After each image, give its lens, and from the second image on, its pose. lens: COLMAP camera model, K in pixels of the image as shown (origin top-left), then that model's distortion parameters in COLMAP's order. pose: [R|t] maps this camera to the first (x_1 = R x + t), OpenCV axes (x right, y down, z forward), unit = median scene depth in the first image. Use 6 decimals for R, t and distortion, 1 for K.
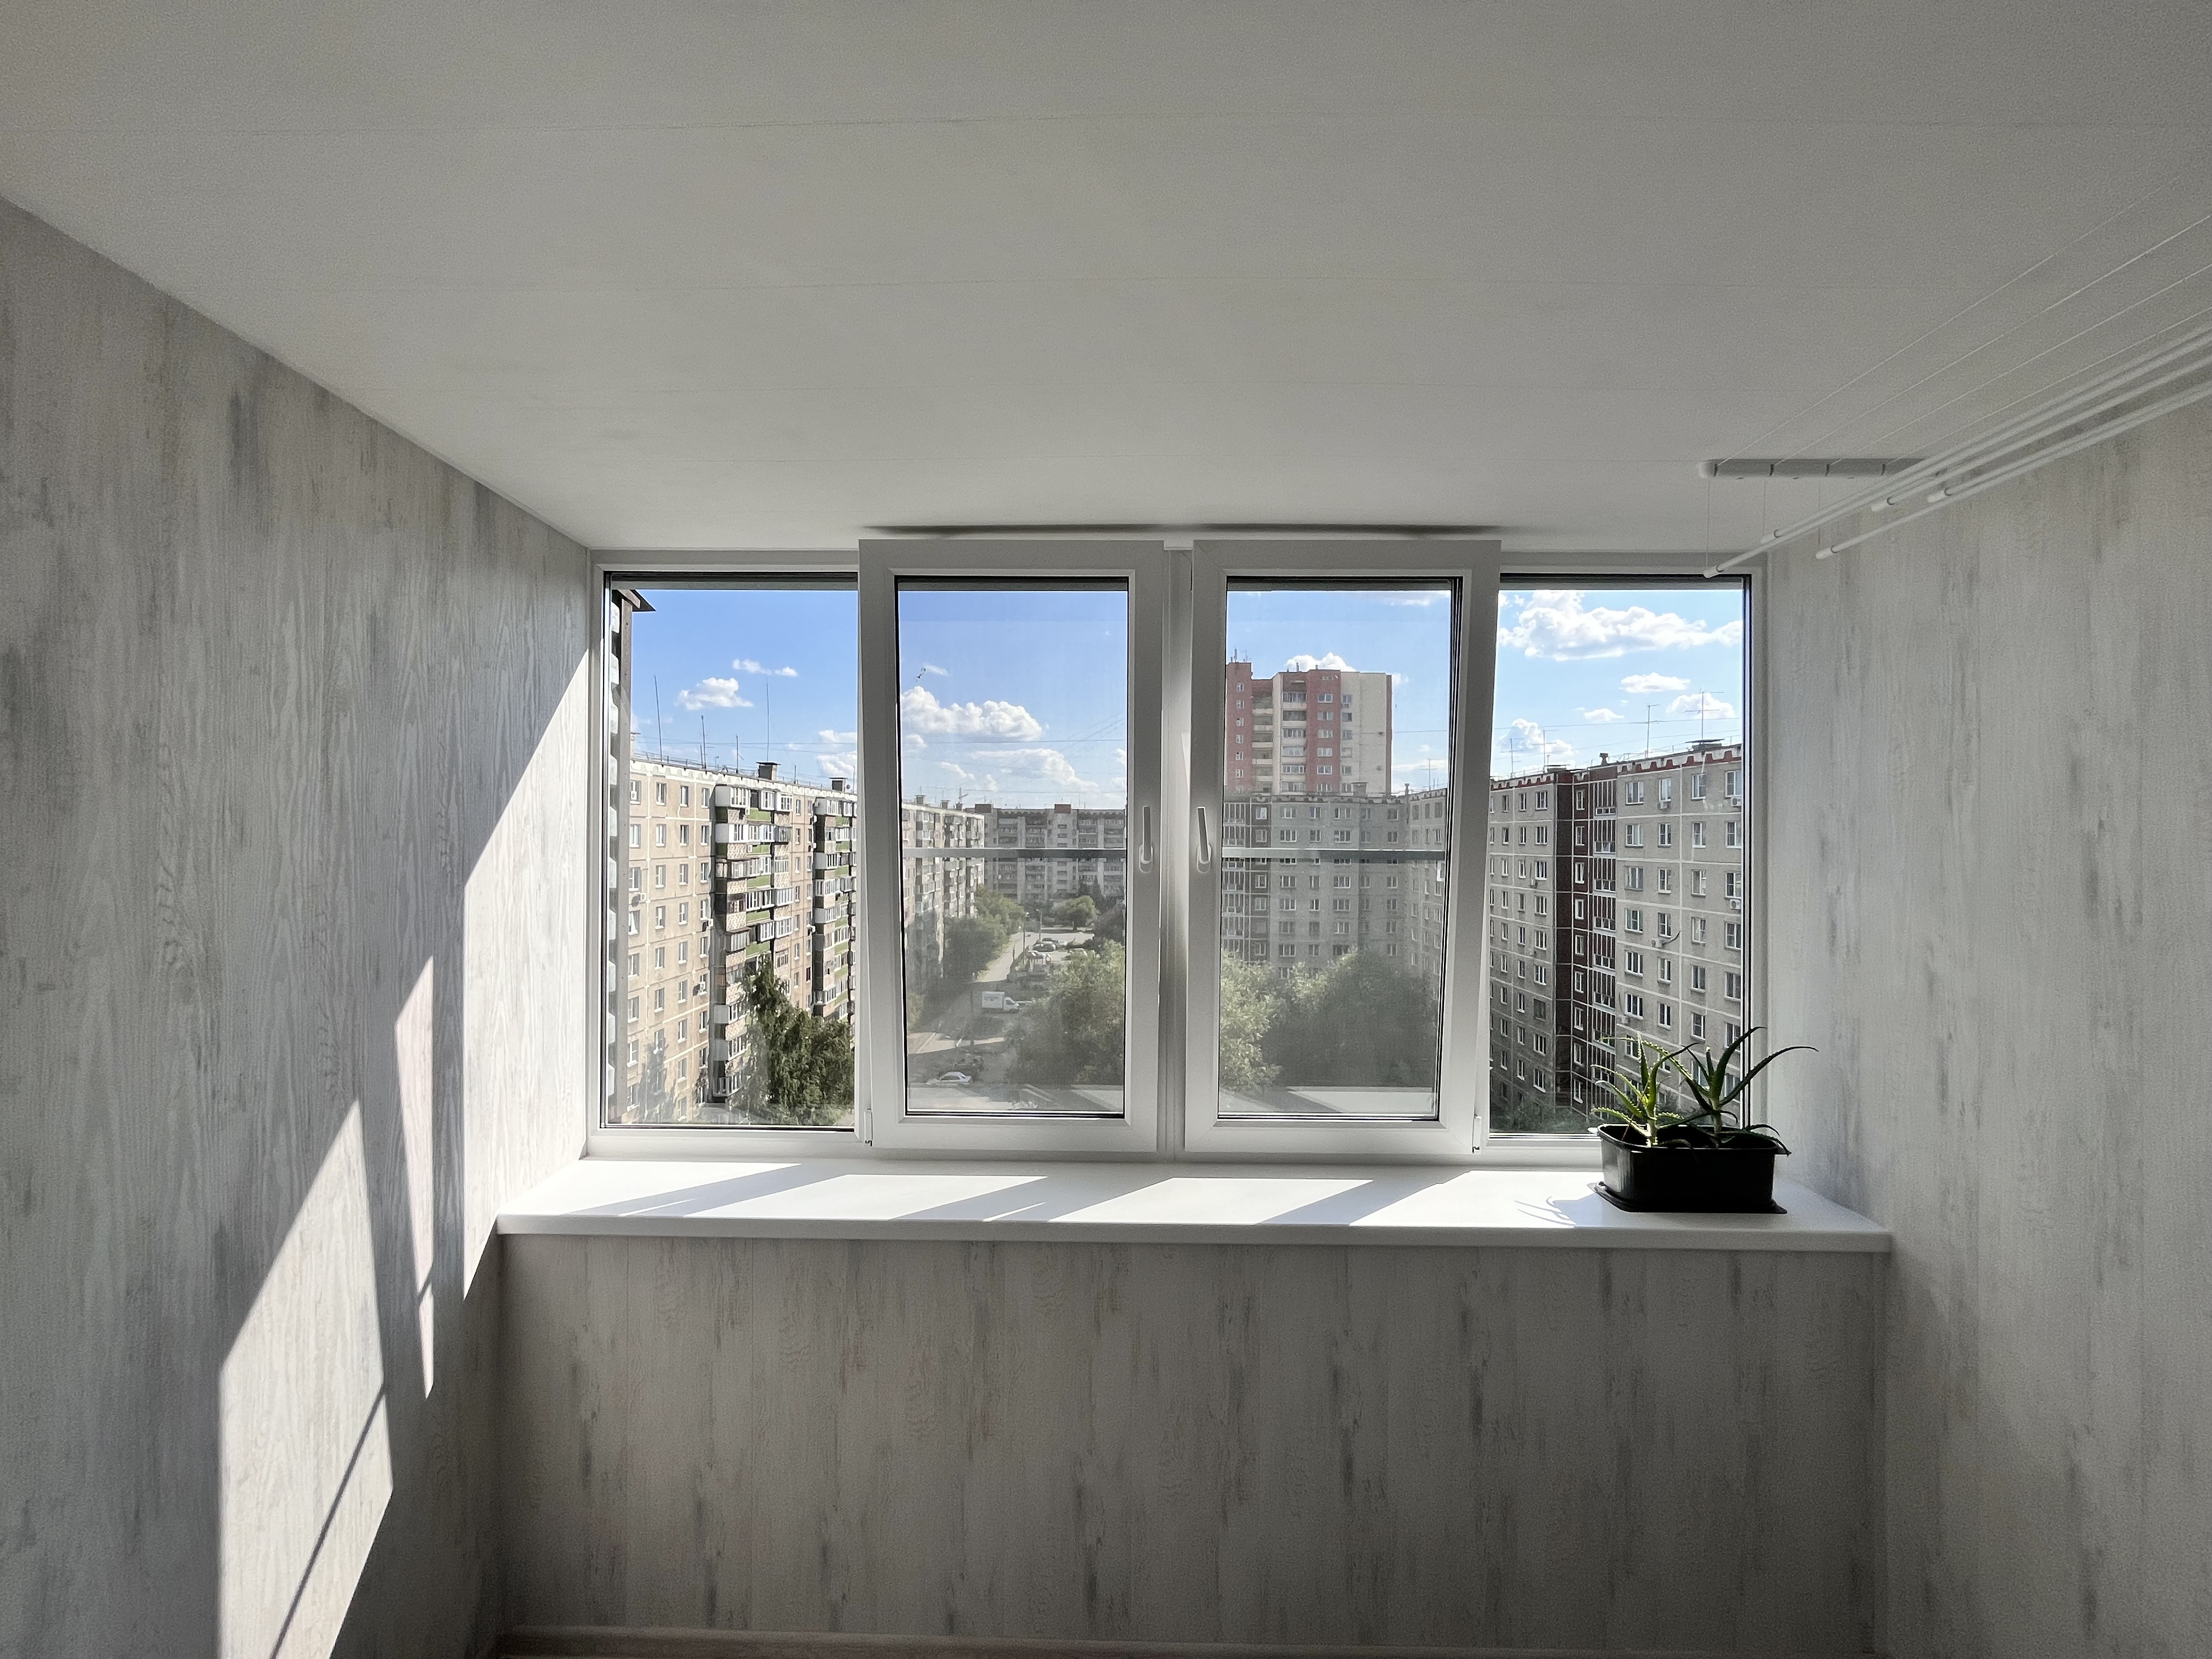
lens RADIAL K [[904.4, 0, 1099.4], [0, 904.4, 825.4], [0, 0, 1]] dist [-0.004287, 0.000767]
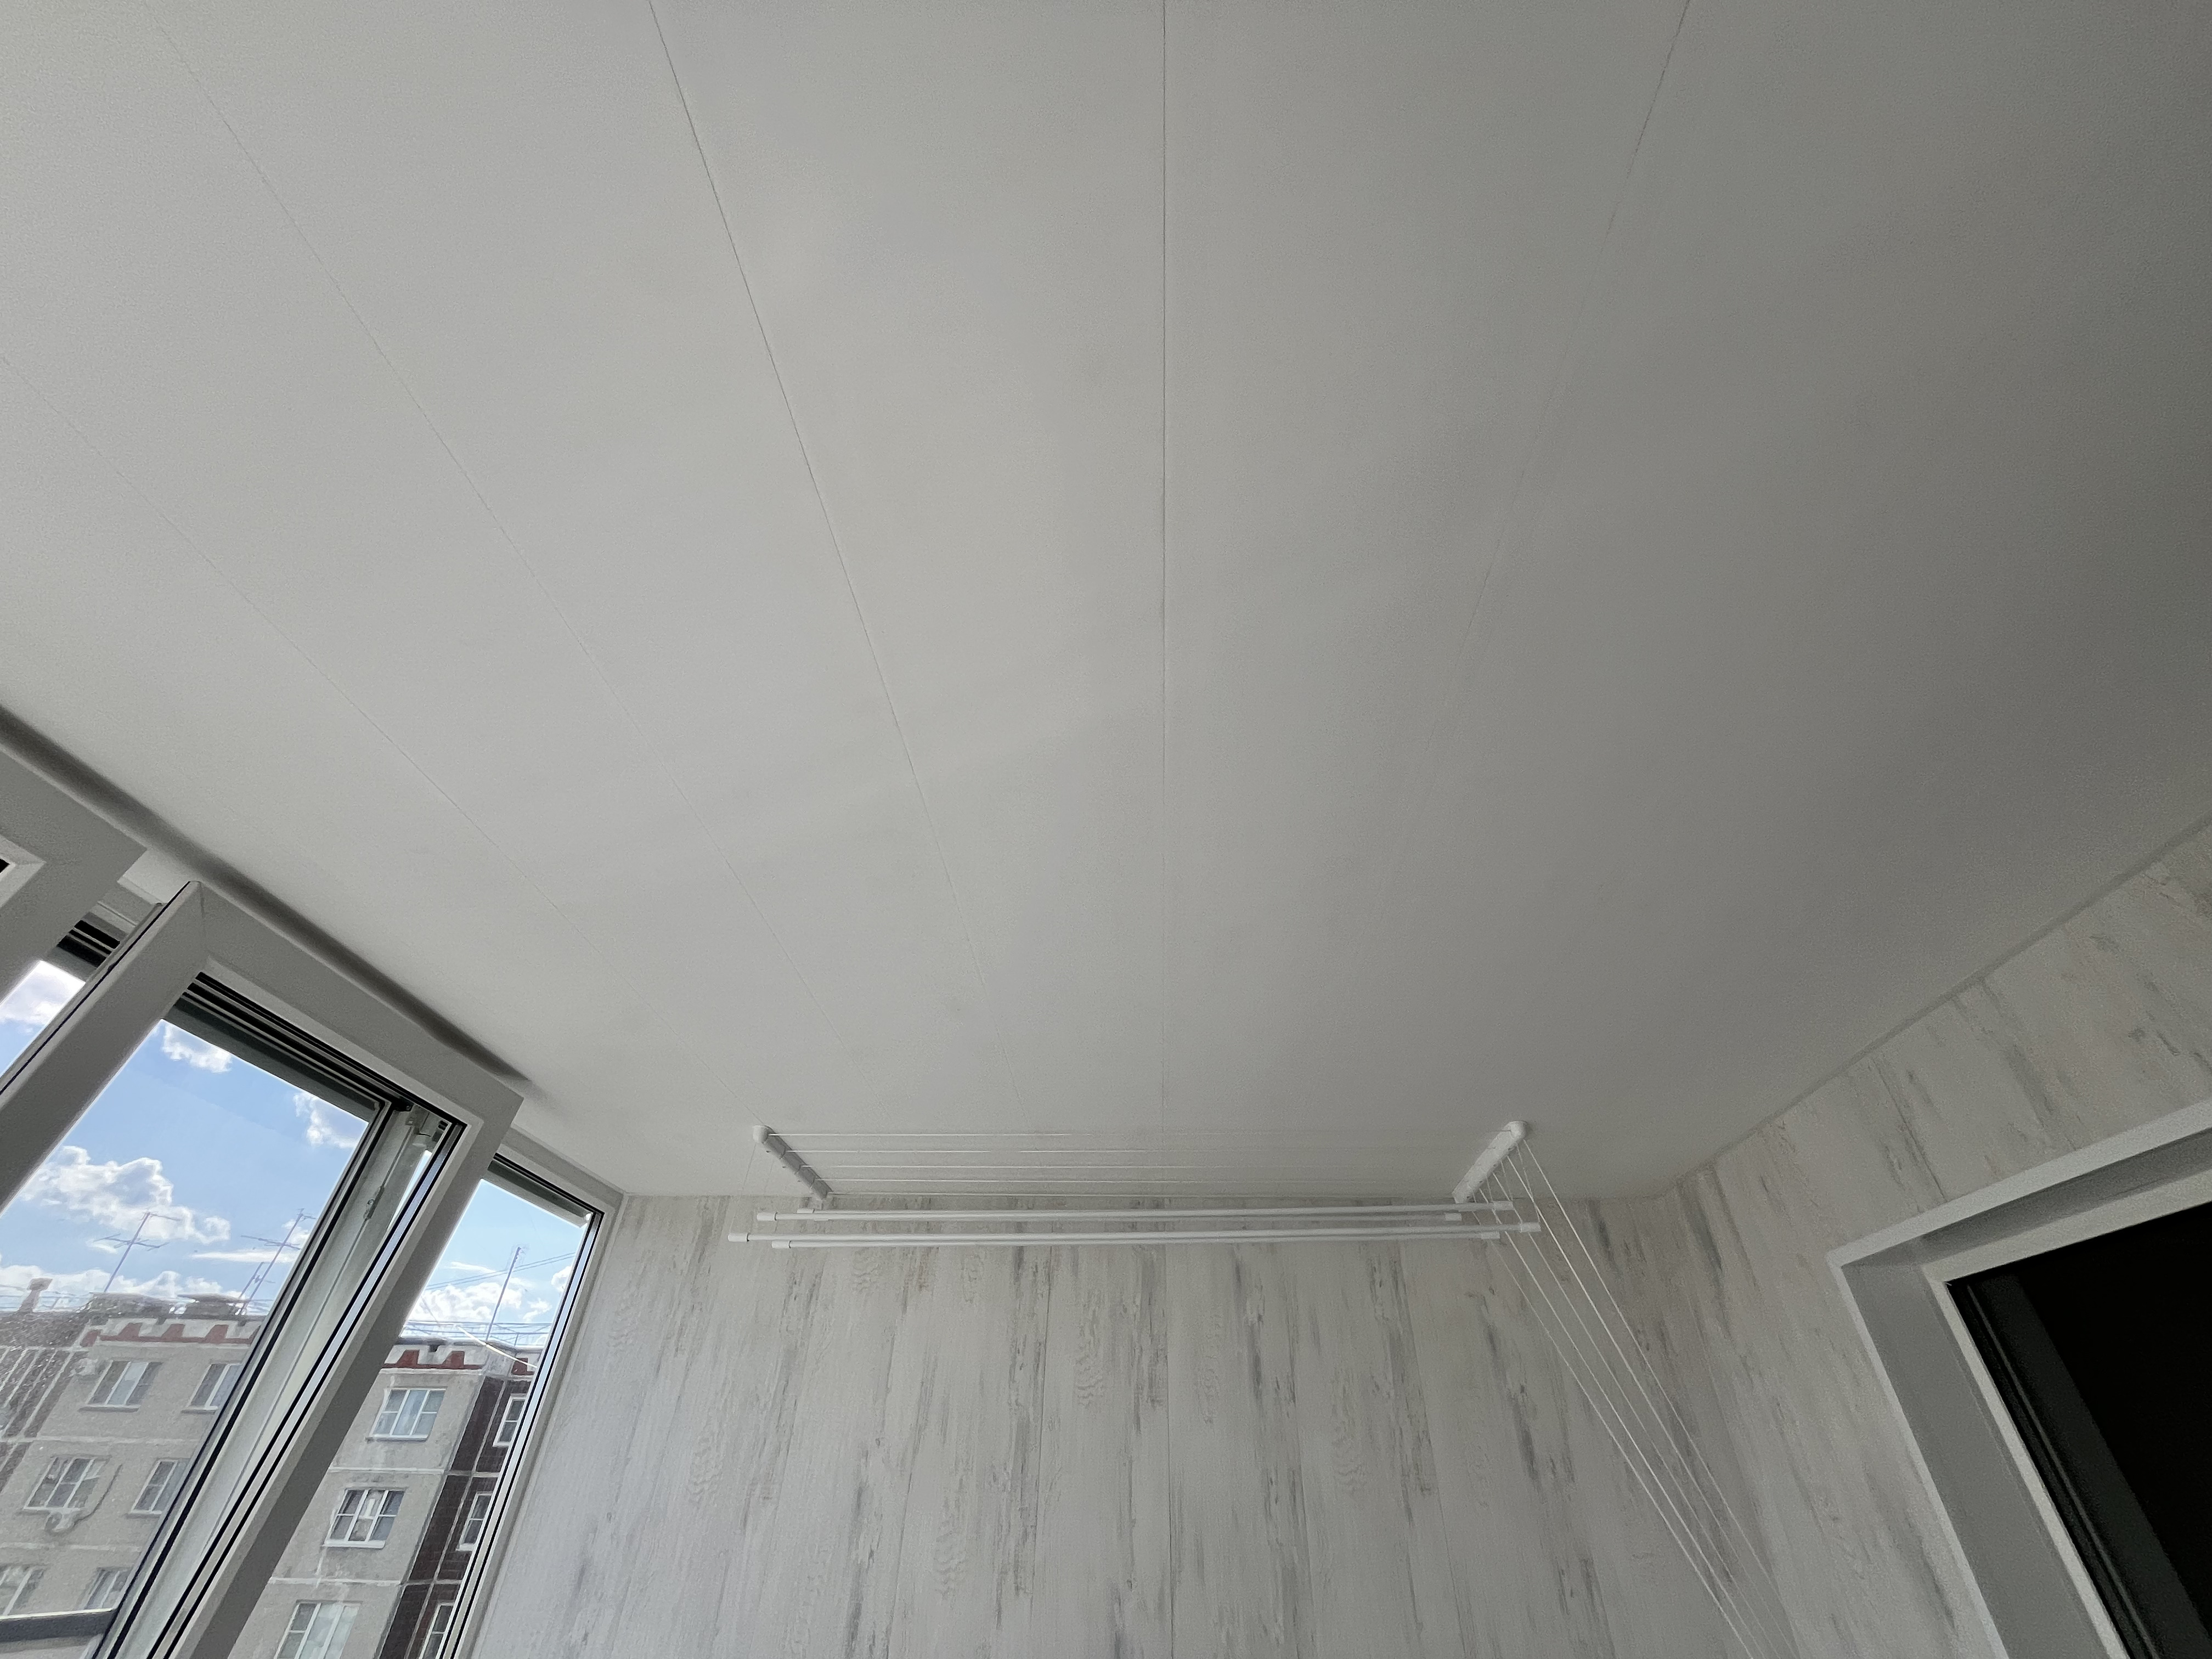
lens RADIAL K [[904.4, 0, 1106.6], [0, 904.4, 815.8], [0, 0, 1]] dist [-0.004287, 0.000767]
pose [[0.036420, 0.613878, 0.788560, -0.326774], [-0.033533, 0.789390, -0.612976, -0.036712], [-0.998774, -0.004118, 0.049335, 0.433798]]
